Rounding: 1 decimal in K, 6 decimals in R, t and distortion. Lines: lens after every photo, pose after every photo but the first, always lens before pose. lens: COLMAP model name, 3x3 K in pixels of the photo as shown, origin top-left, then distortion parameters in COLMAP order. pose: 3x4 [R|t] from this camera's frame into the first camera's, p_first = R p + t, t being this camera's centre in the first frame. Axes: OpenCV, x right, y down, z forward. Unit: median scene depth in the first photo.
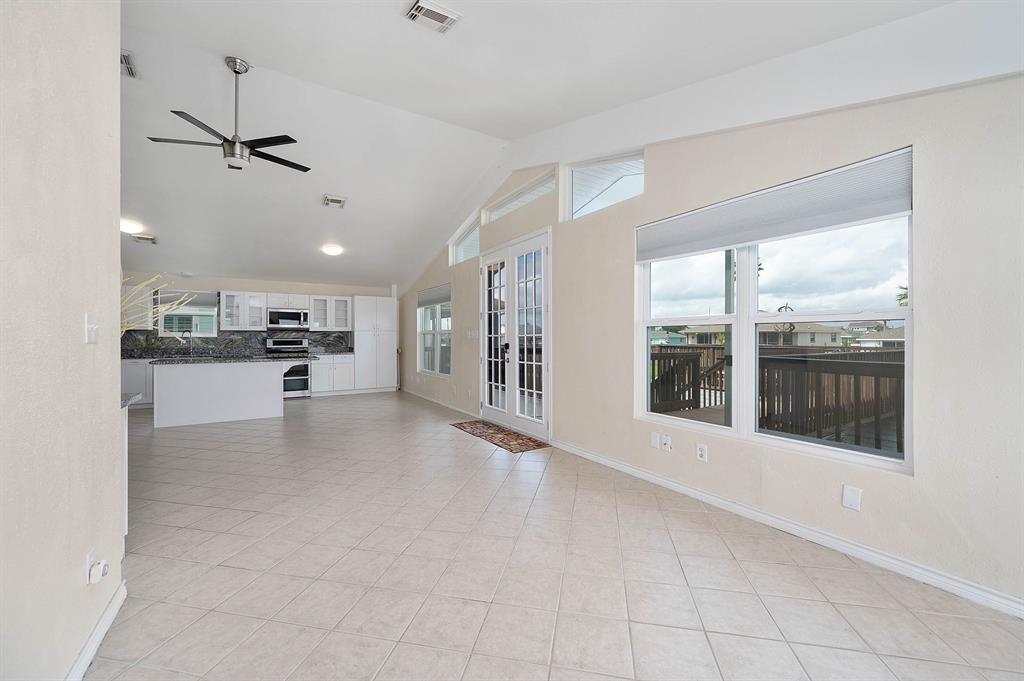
lens RADIAL K [[403.5, 0, 511.7], [0, 403.5, 334.8], [0, 0, 1]] dist [-0.001435, -0.000033]
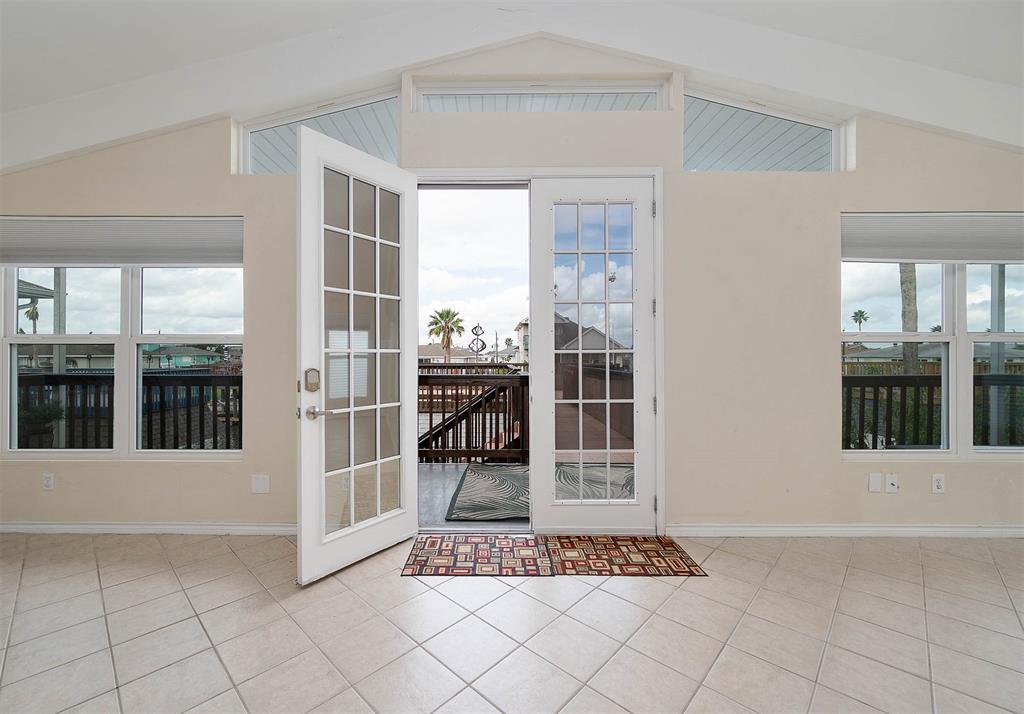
lens RADIAL K [[420.5, 0, 538.0], [0, 420.5, 353.4], [0, 0, 1]] dist [-0.001225, -0.000289]
pose [[0.538137, 0.006175, 0.842835, -0.514291], [-0.006635, 0.999973, -0.003090, 0.007082], [-0.842832, -0.003929, 0.538163, 0.802727]]
